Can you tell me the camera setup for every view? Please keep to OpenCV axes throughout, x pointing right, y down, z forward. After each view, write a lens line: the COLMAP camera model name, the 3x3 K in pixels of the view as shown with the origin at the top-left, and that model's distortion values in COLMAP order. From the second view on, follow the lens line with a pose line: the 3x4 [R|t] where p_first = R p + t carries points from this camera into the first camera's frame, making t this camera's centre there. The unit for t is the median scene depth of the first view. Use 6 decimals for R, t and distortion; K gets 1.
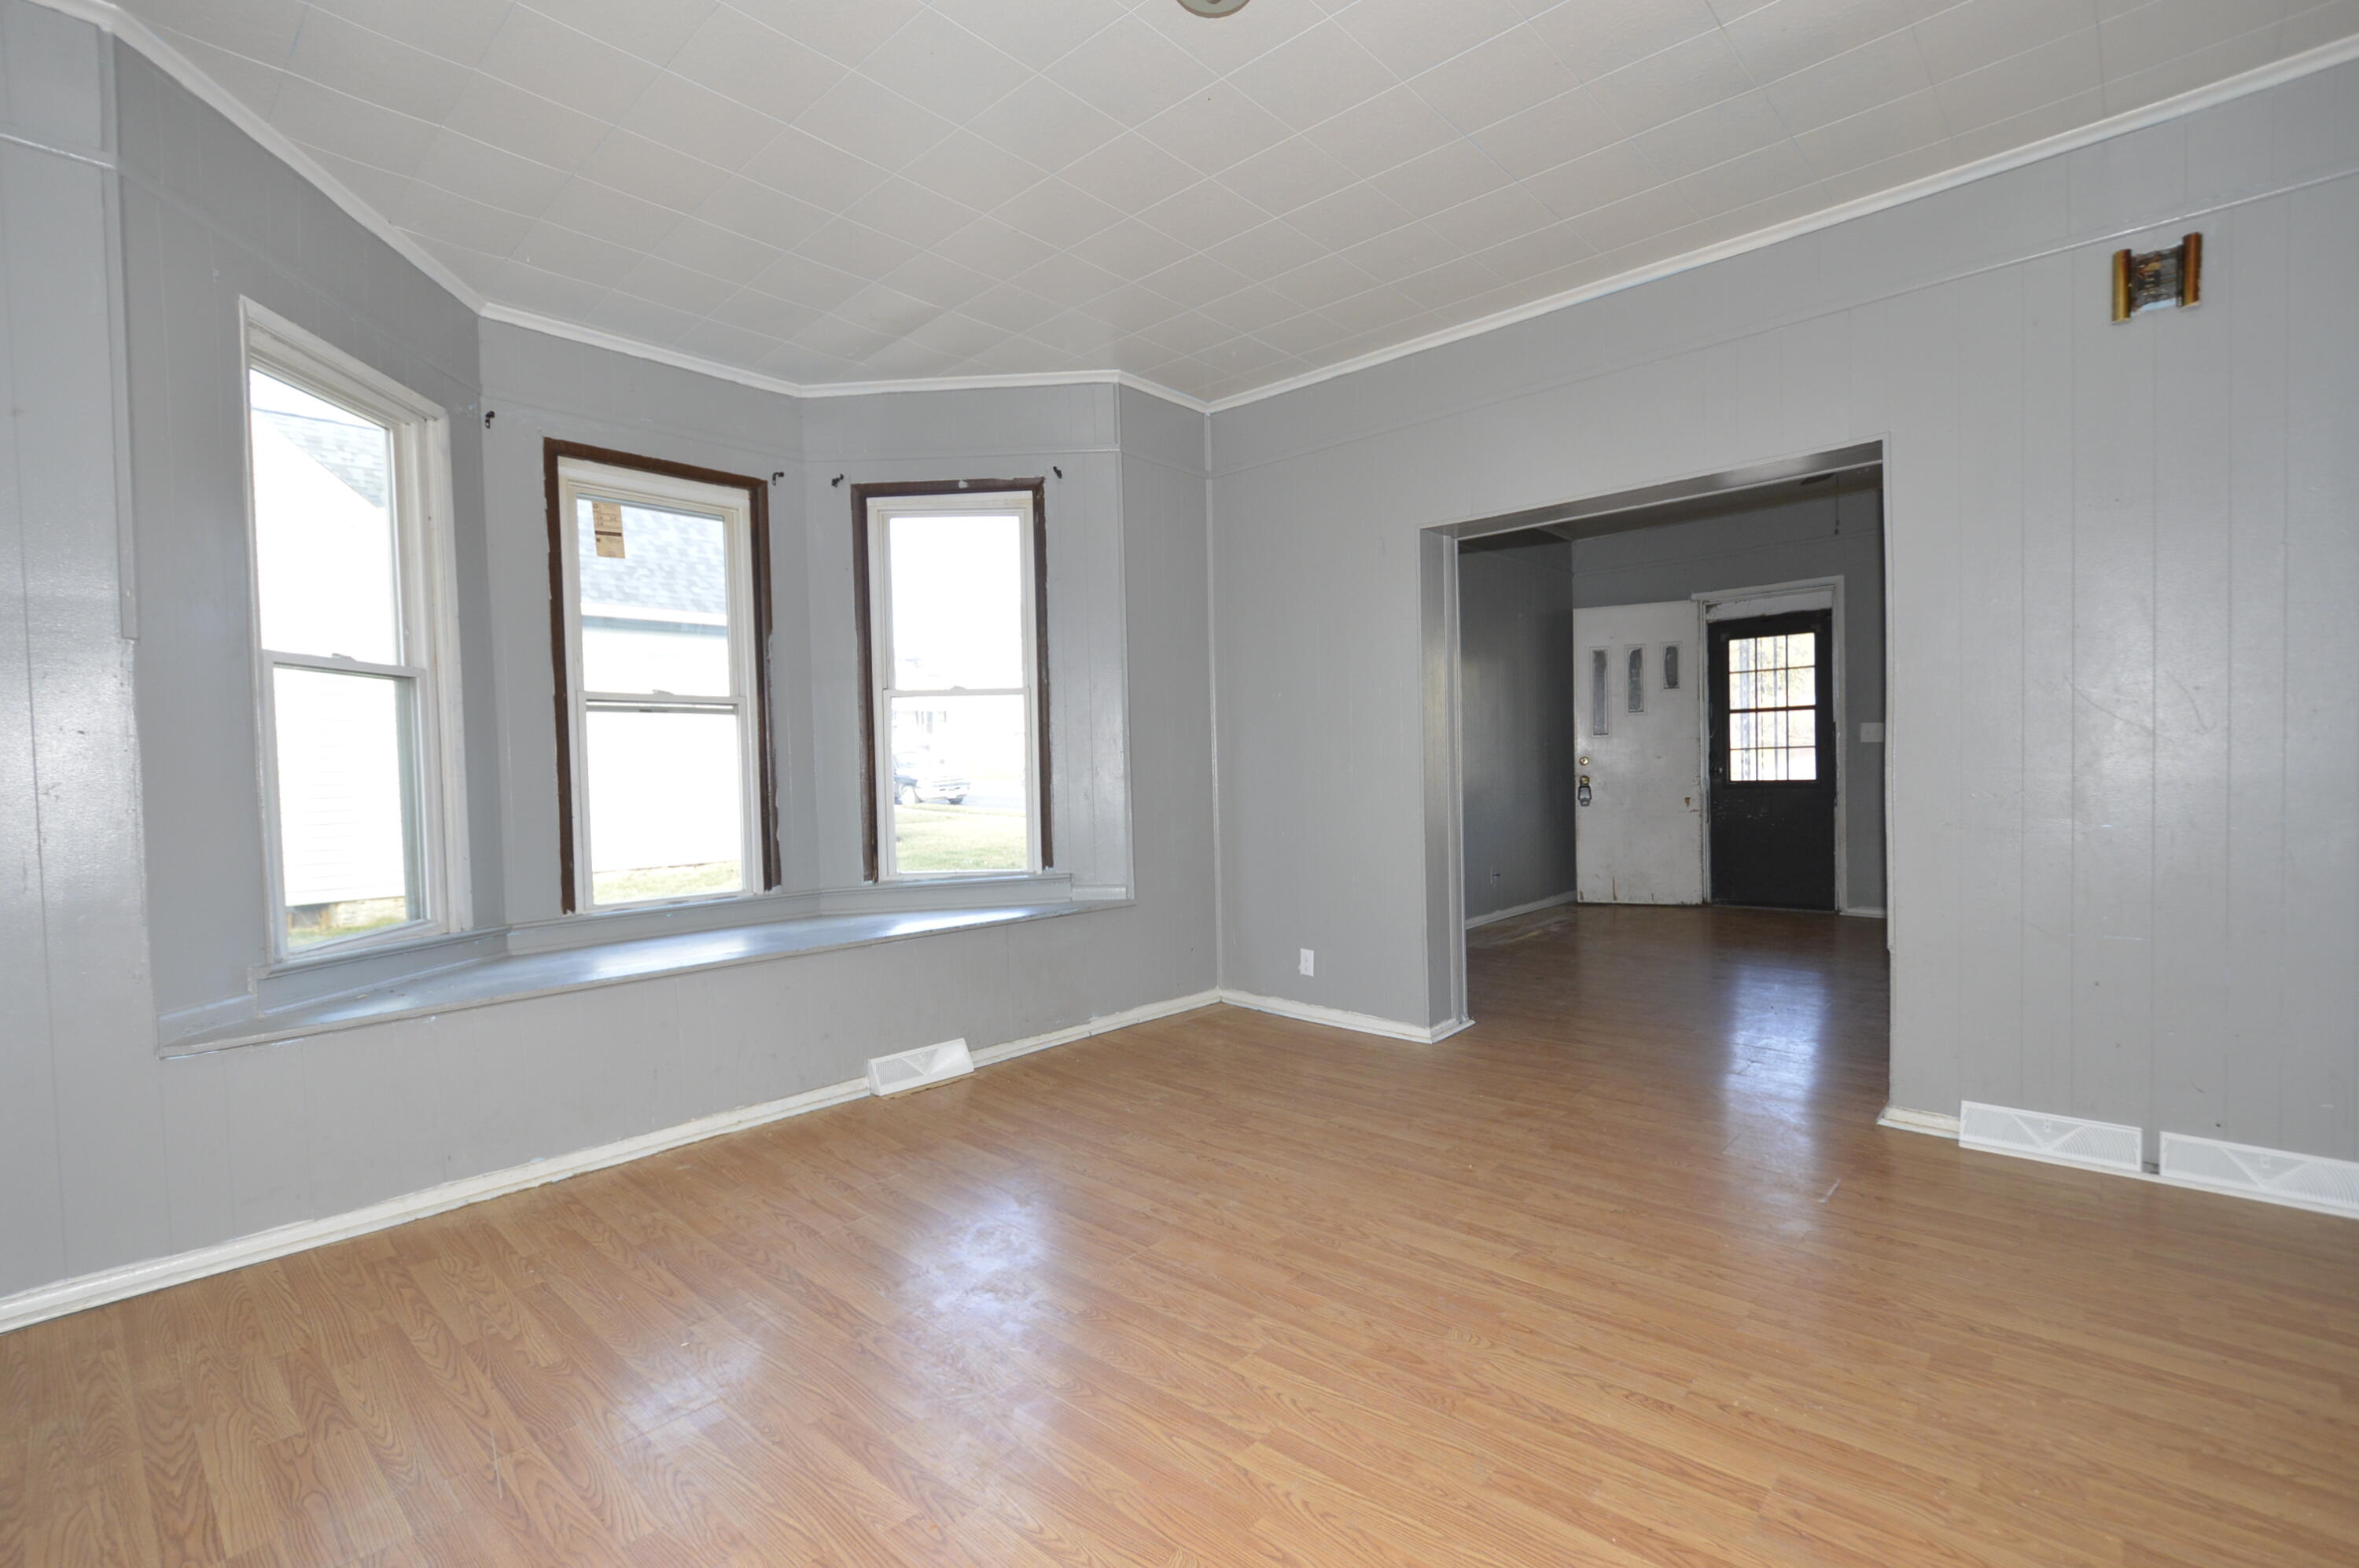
lens RADIAL K [[1042.7, 0, 1180.1], [0, 1042.7, 793.4], [0, 0, 1]] dist [0.015177, -0.009976]
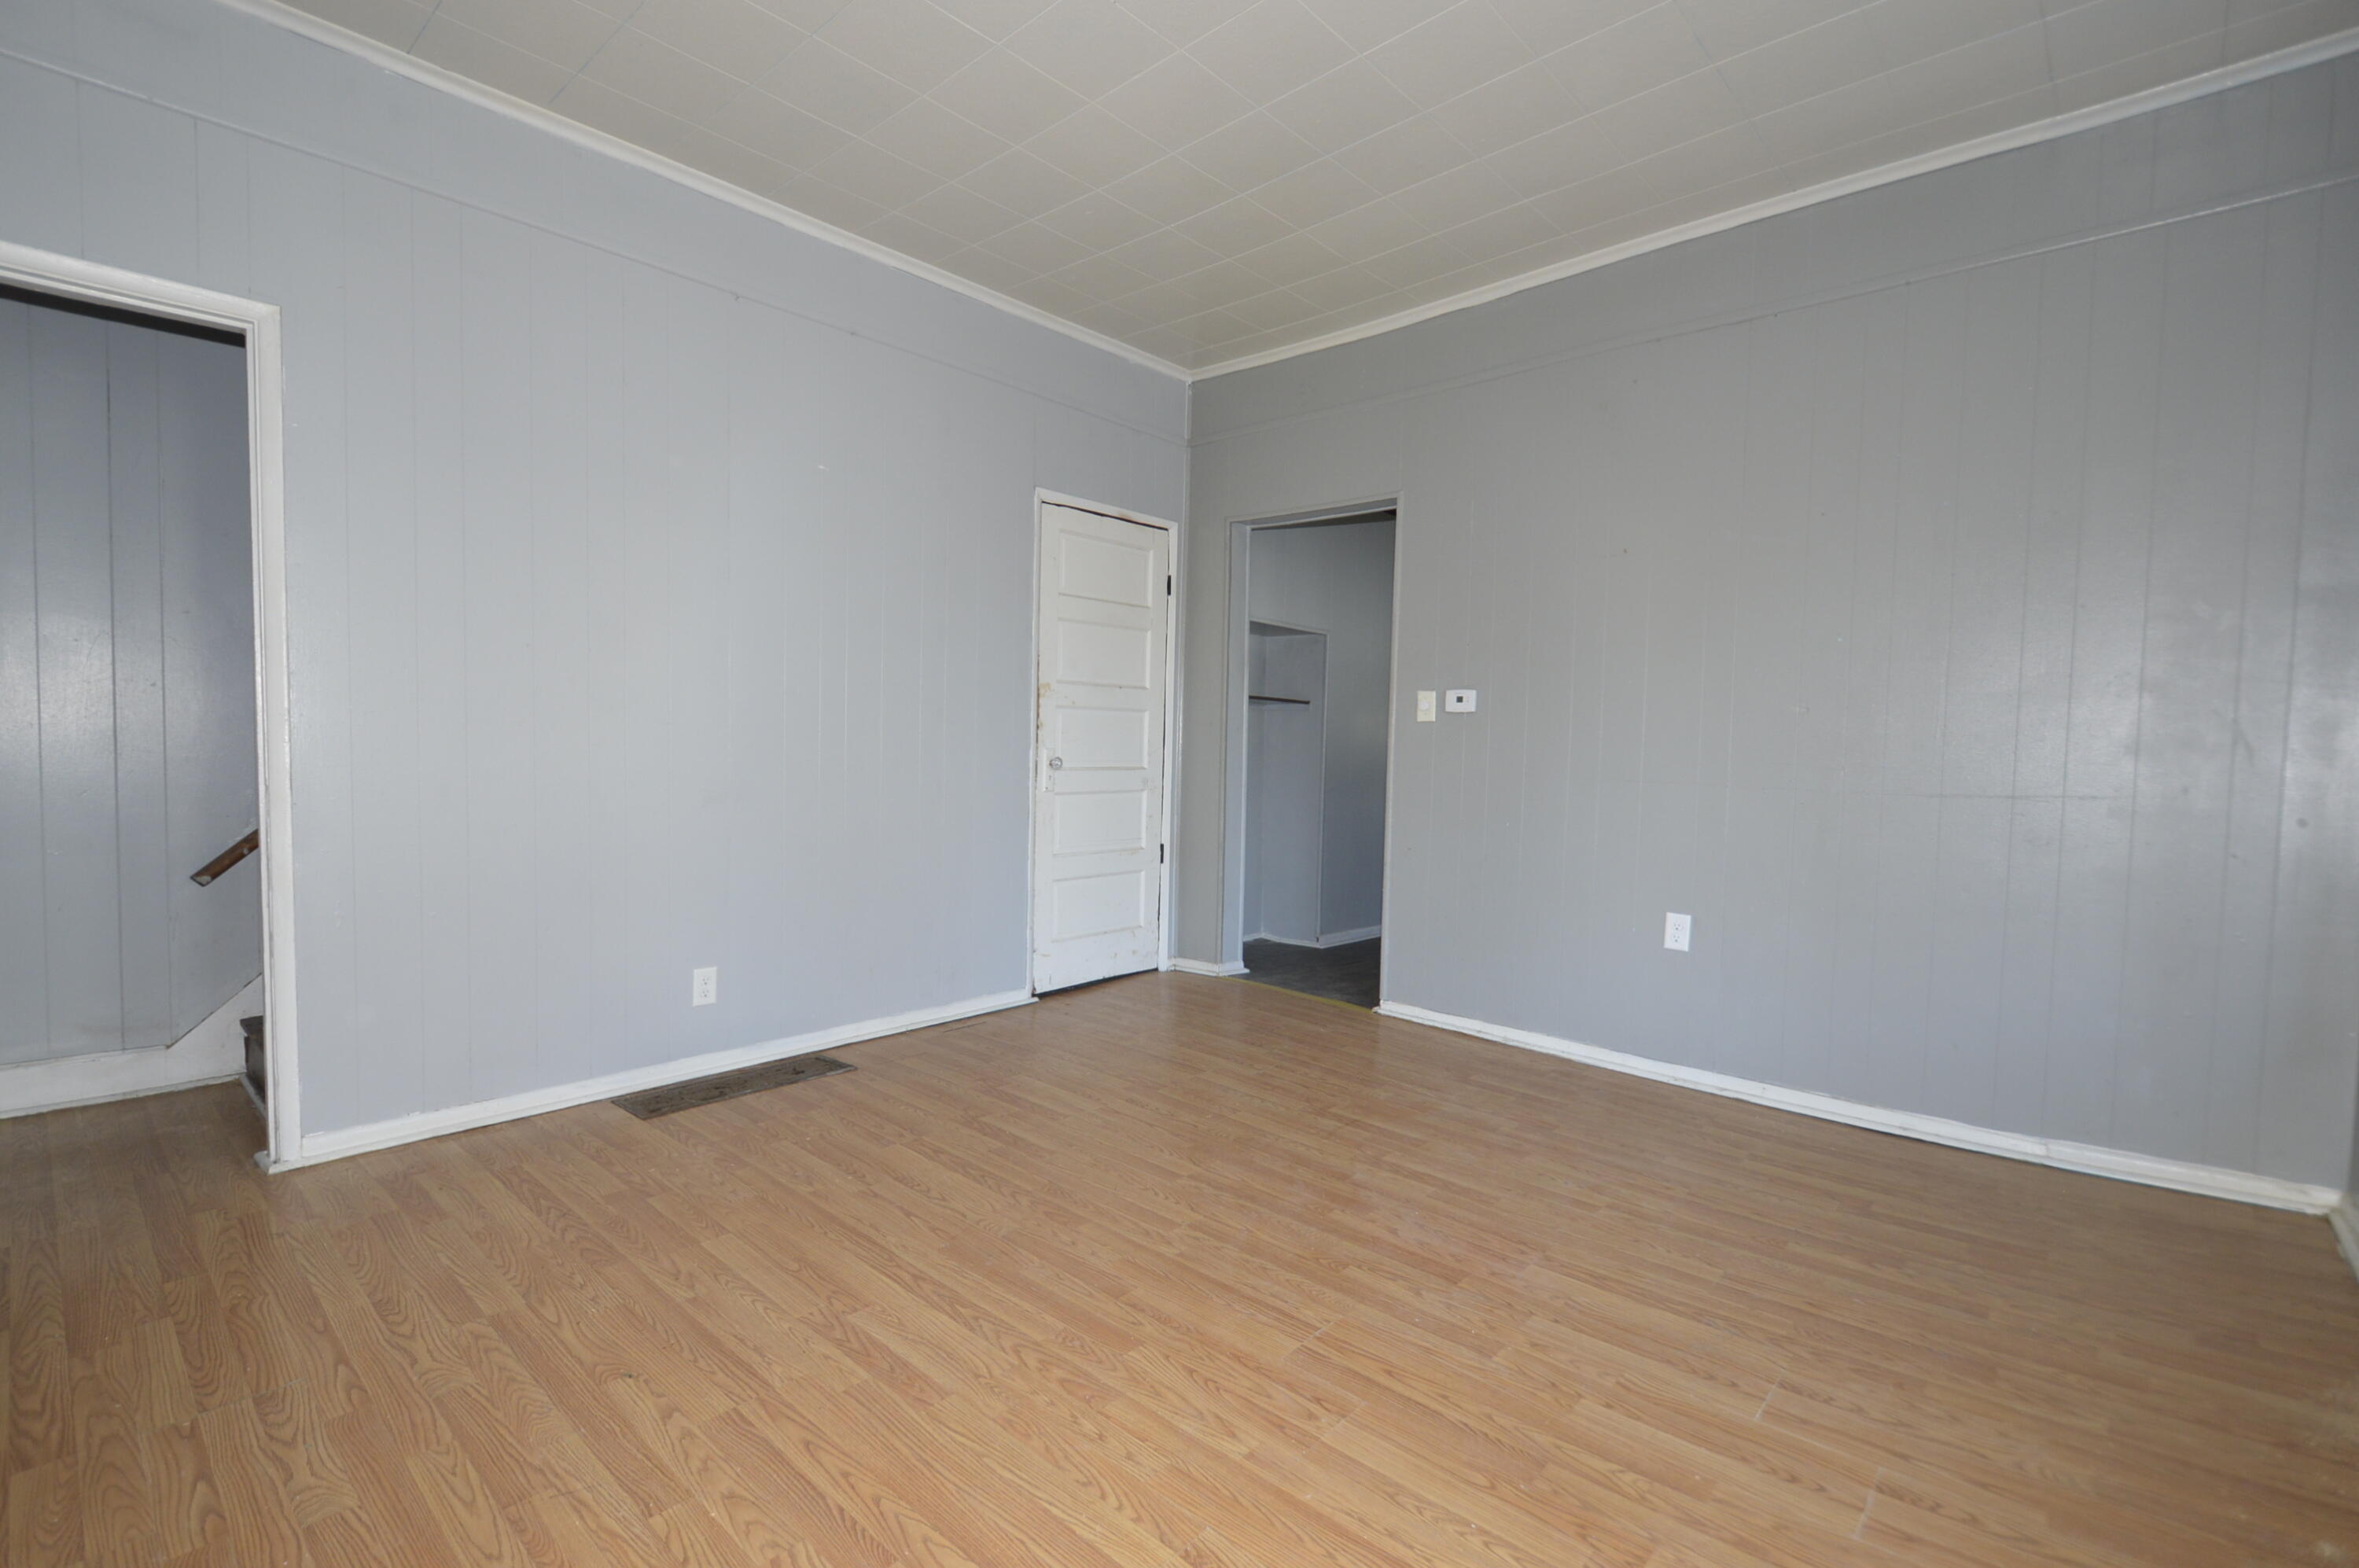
lens RADIAL K [[1042.7, 0, 1180.1], [0, 1042.7, 793.4], [0, 0, 1]] dist [0.015177, -0.009976]
pose [[-0.999961, 0.002419, -0.008551, 0.076201], [0.001857, 0.997869, 0.065224, -0.029295], [0.008690, 0.065206, -0.997834, 2.021176]]
